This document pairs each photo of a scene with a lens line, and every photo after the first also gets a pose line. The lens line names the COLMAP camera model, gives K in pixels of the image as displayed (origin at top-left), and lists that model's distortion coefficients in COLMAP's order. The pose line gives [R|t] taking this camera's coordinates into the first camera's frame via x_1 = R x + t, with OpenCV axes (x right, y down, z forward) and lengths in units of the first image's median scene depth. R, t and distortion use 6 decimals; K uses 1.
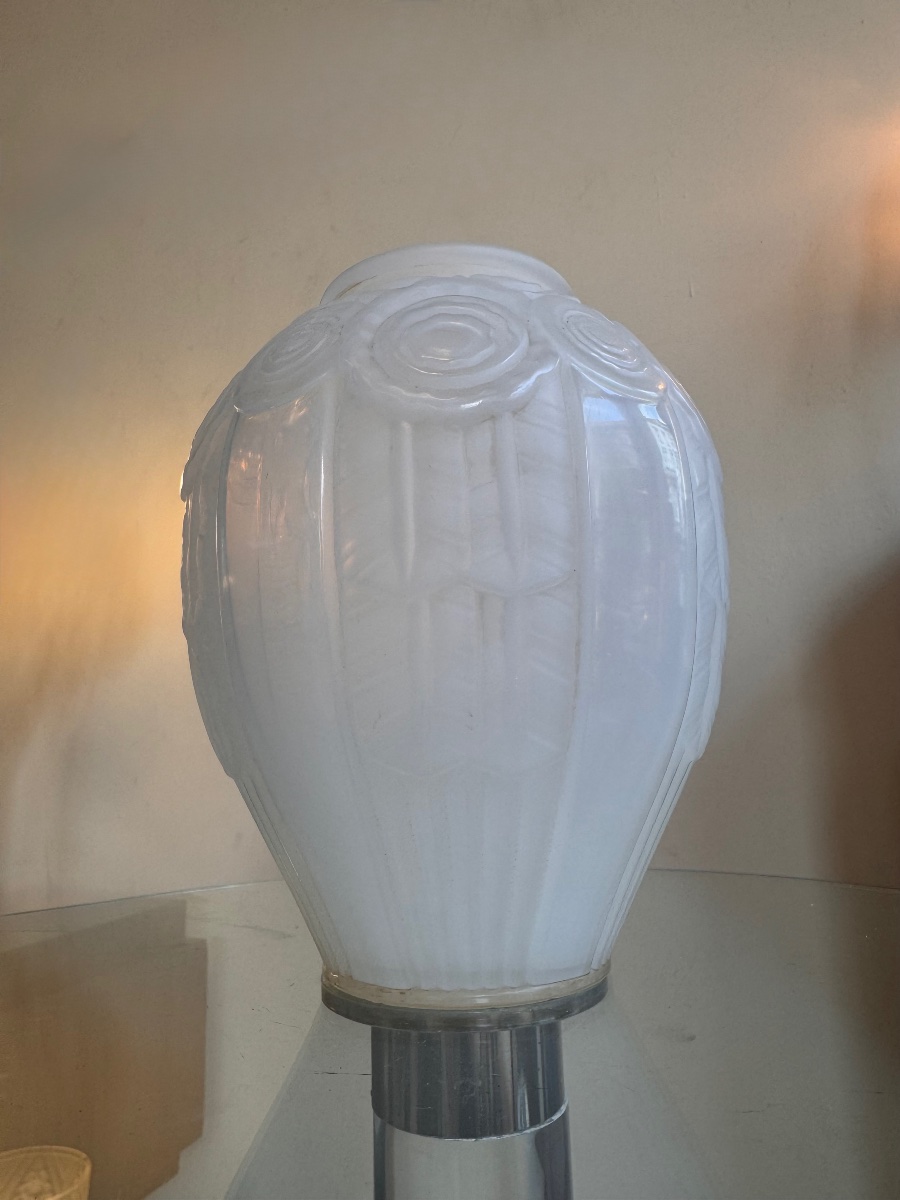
lens RADIAL K [[850.6, 0, 462.6], [0, 850.6, 598.9], [0, 0, 1]] dist [-0.021845, -0.004686]
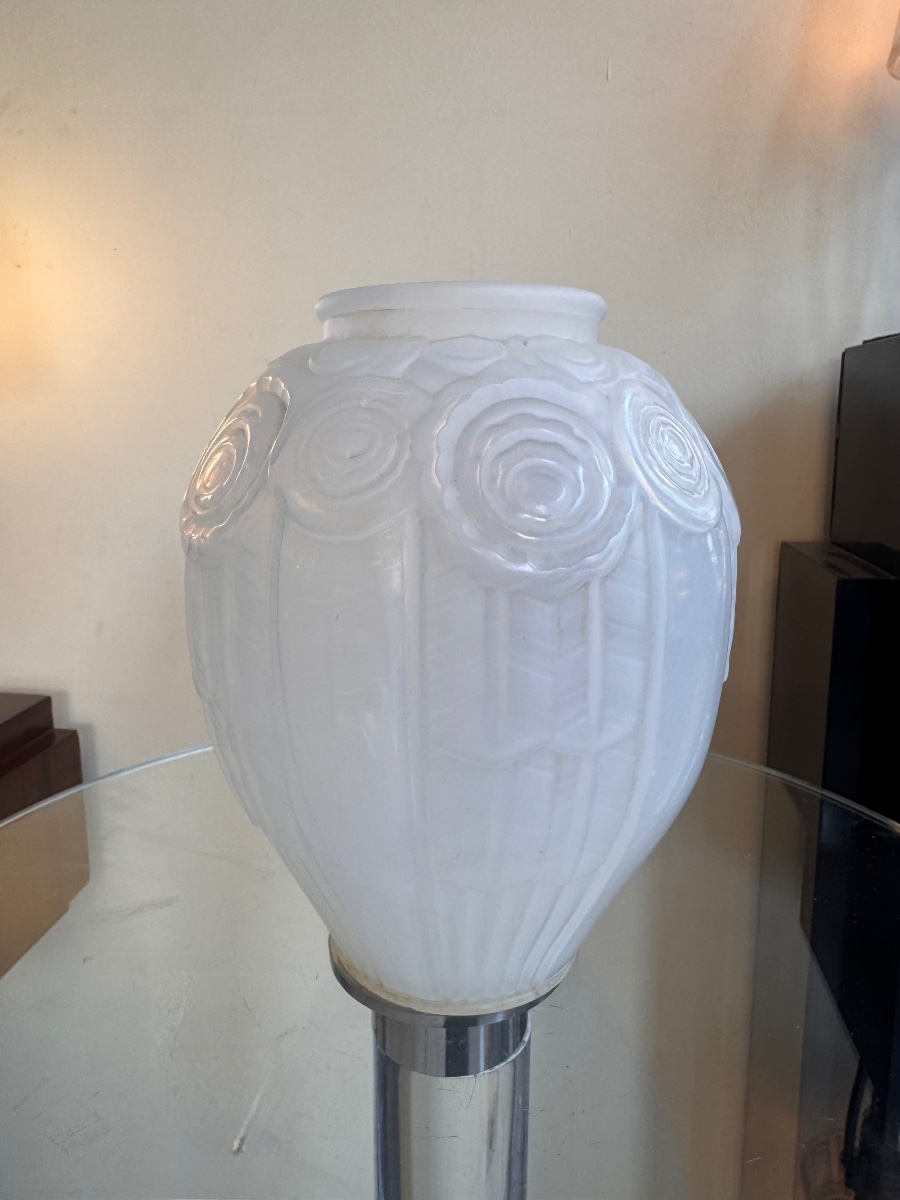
lens RADIAL K [[850.6, 0, 450.7], [0, 850.6, 597.3], [0, 0, 1]] dist [-0.021845, -0.004686]
pose [[0.975508, -0.000356, 0.219963, -0.329973], [-0.078729, 0.933187, 0.350662, -0.526393], [-0.205391, -0.359391, 0.910304, 0.136113]]
